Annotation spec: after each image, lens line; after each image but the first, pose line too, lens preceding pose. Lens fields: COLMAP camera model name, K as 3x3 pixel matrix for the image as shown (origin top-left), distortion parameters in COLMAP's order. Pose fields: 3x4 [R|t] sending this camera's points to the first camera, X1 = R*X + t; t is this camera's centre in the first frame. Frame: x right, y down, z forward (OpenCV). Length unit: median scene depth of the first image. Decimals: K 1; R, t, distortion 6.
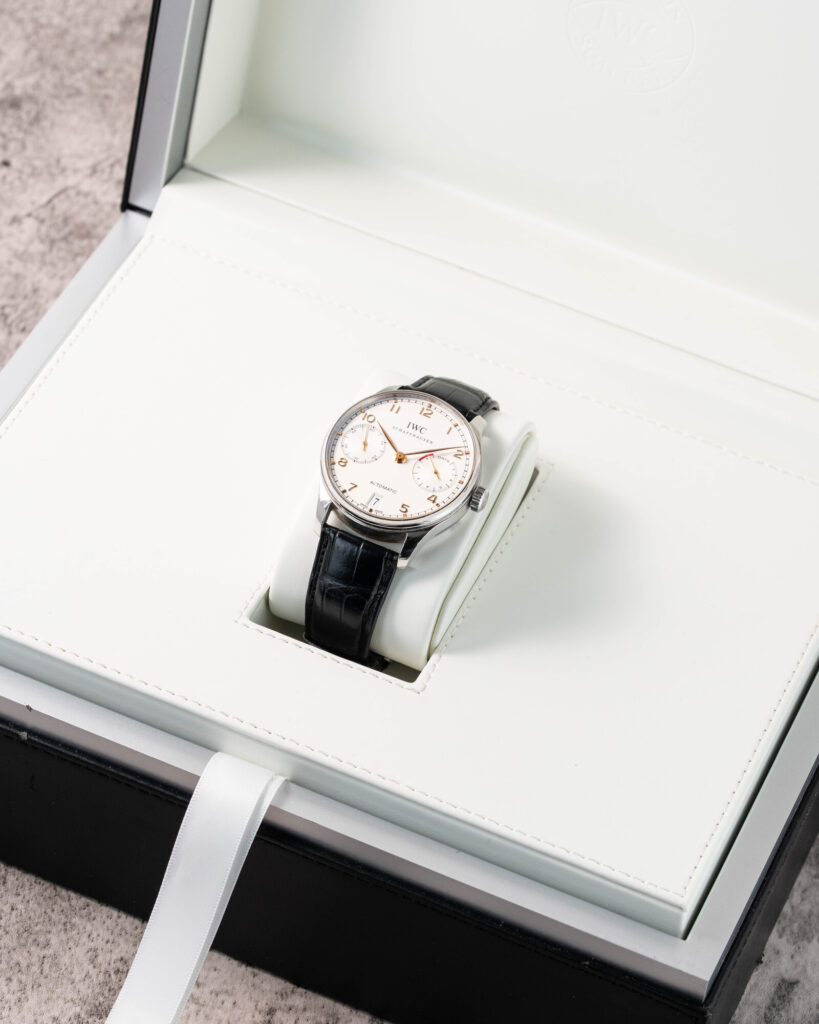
lens RADIAL K [[4563.8, 0, 409.8], [0, 4563.8, 511.7], [0, 0, 1]] dist [-0.097466, 0.000000]
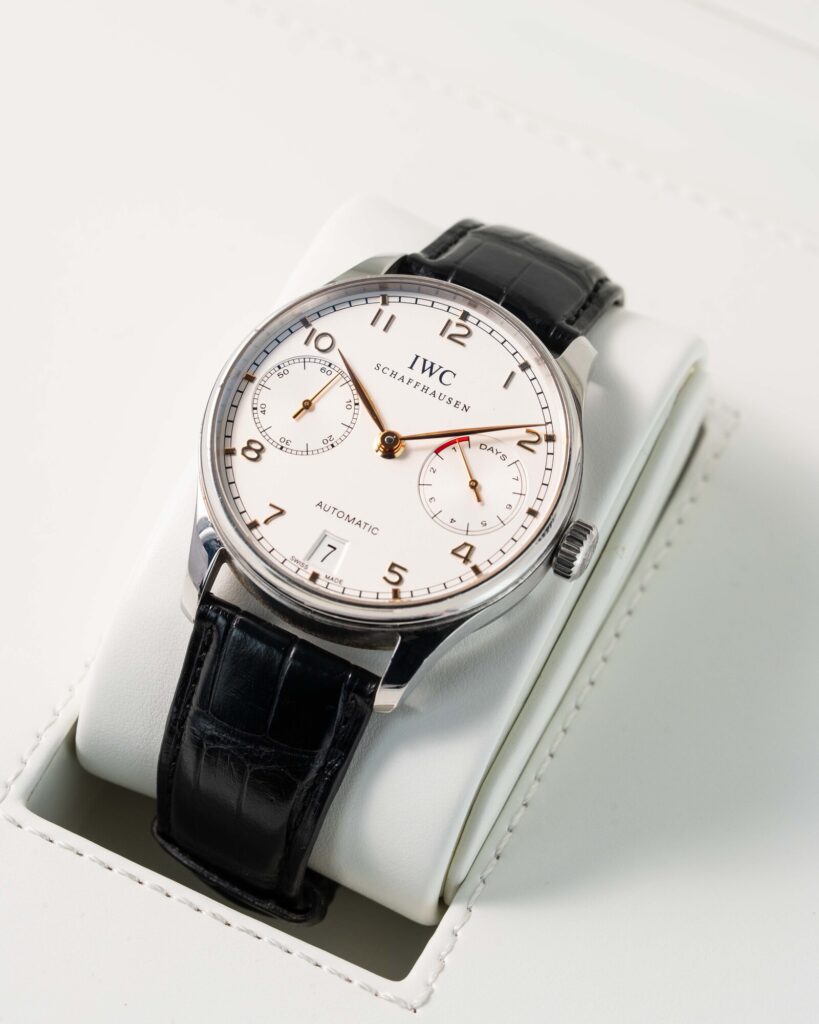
lens RADIAL K [[4563.8, 0, 408.6], [0, 4563.8, 511.8], [0, 0, 1]] dist [-0.097466, 0.000000]
pose [[0.999412, 0.033995, -0.004402, 0.001648], [-0.033138, 0.990998, 0.129713, -0.060035], [0.008772, -0.129491, 0.991542, 0.581976]]
